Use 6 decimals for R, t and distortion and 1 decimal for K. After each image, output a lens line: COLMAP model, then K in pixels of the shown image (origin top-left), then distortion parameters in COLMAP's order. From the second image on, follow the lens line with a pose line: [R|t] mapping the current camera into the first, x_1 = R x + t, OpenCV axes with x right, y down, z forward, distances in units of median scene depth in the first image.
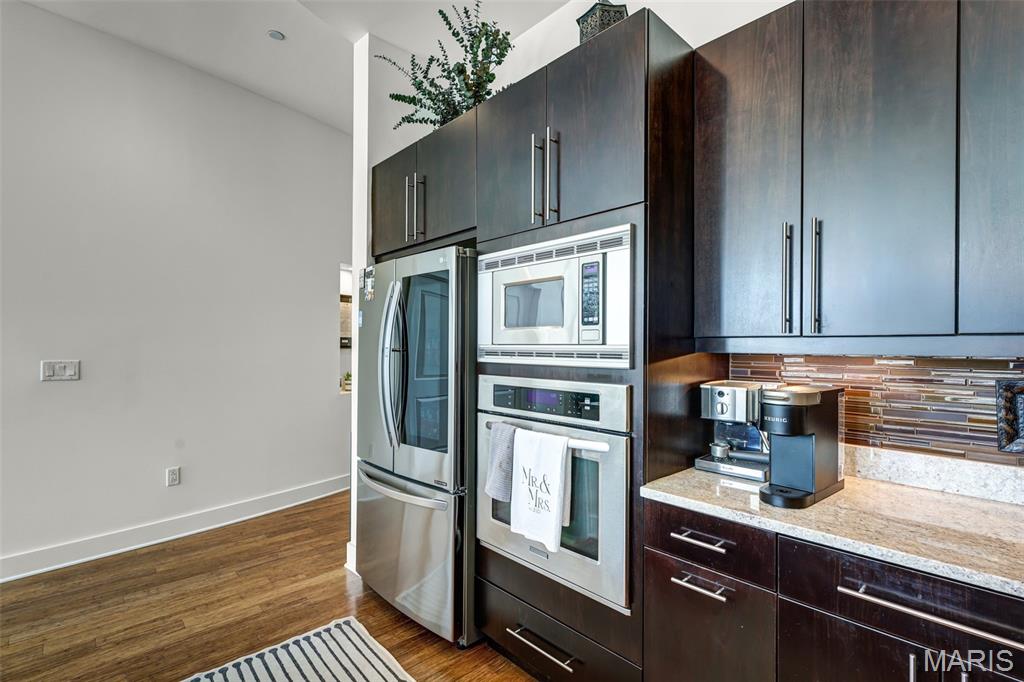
lens RADIAL K [[474.5, 0, 512.0], [0, 474.5, 341.0], [0, 0, 1]] dist [-0.001714, 0.000208]
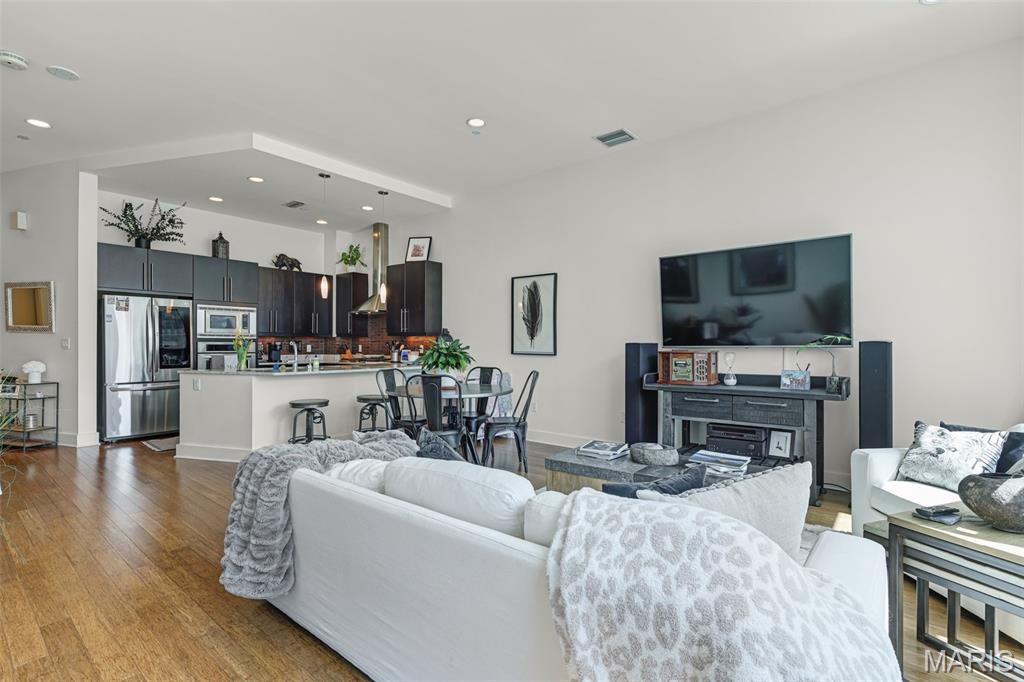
lens RADIAL K [[477.1, 0, 515.0], [0, 477.1, 348.4], [0, 0, 1]] dist [0.002415, 0.000875]
pose [[-0.136642, -0.008231, 0.990586, -4.039928], [-0.009657, 0.999929, 0.006977, 0.081936], [-0.990573, -0.008613, -0.136712, -0.761350]]
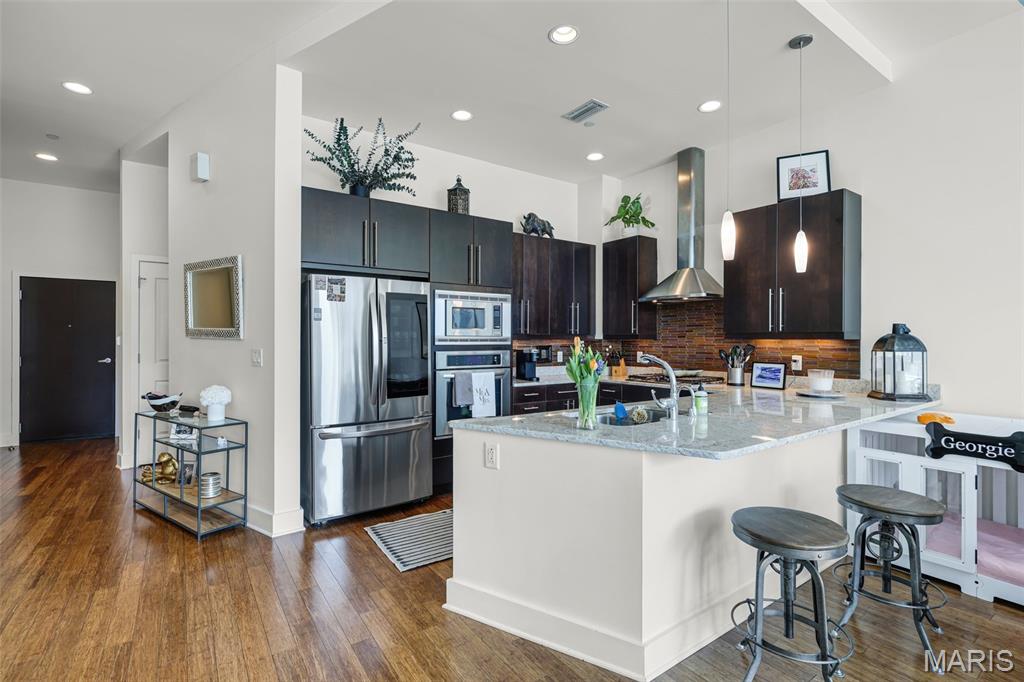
lens RADIAL K [[474.5, 0, 512.0], [0, 474.5, 341.0], [0, 0, 1]] dist [-0.001714, 0.000208]
pose [[0.137461, -0.001801, 0.990506, -2.219432], [-0.005291, 0.999983, 0.002553, 0.024848], [-0.990493, -0.005592, 0.137449, 0.493381]]
